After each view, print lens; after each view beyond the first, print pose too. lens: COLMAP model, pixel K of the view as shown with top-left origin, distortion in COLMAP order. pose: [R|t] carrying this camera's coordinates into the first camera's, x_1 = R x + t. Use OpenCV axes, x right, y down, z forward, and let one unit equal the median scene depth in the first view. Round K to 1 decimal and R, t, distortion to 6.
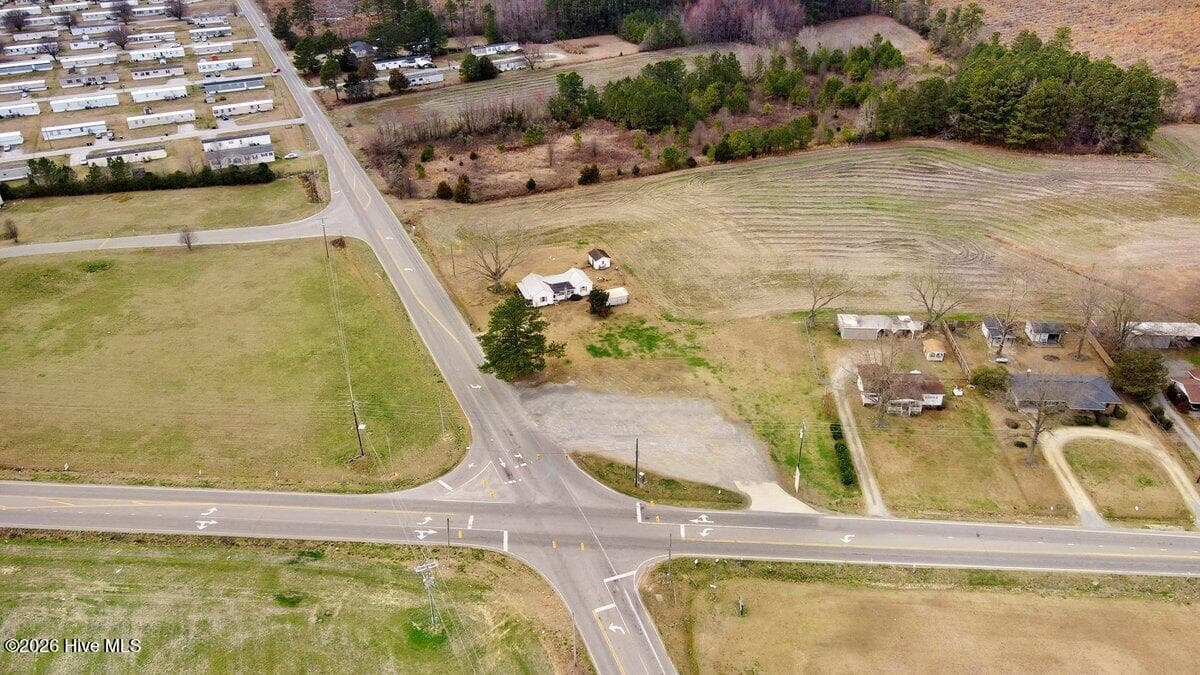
lens RADIAL K [[869.9, 0, 598.7], [0, 869.9, 329.5], [0, 0, 1]] dist [-0.007363, 0.038276]
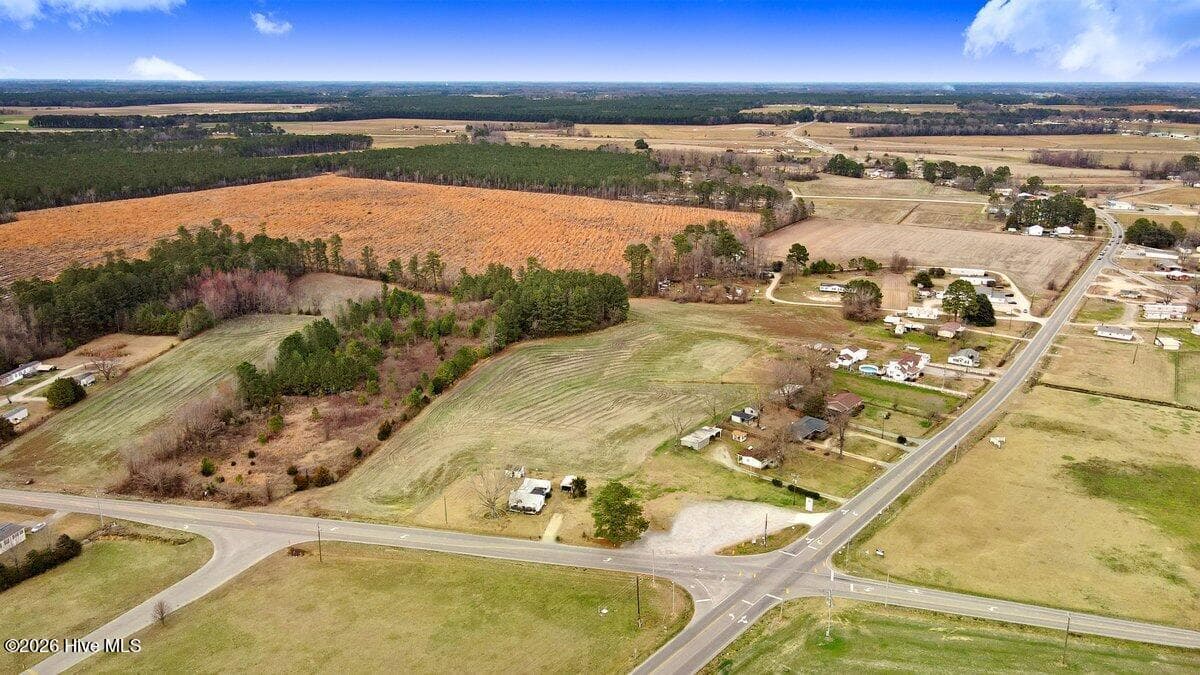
lens RADIAL K [[890.8, 0, 572.9], [0, 890.8, 337.5], [0, 0, 1]] dist [-0.003725, 0.011437]
pose [[0.597178, -0.213579, 0.773151, -1.027239], [0.401729, 0.913931, -0.057825, -0.167313], [-0.694257, 0.345129, 0.631580, 0.053854]]
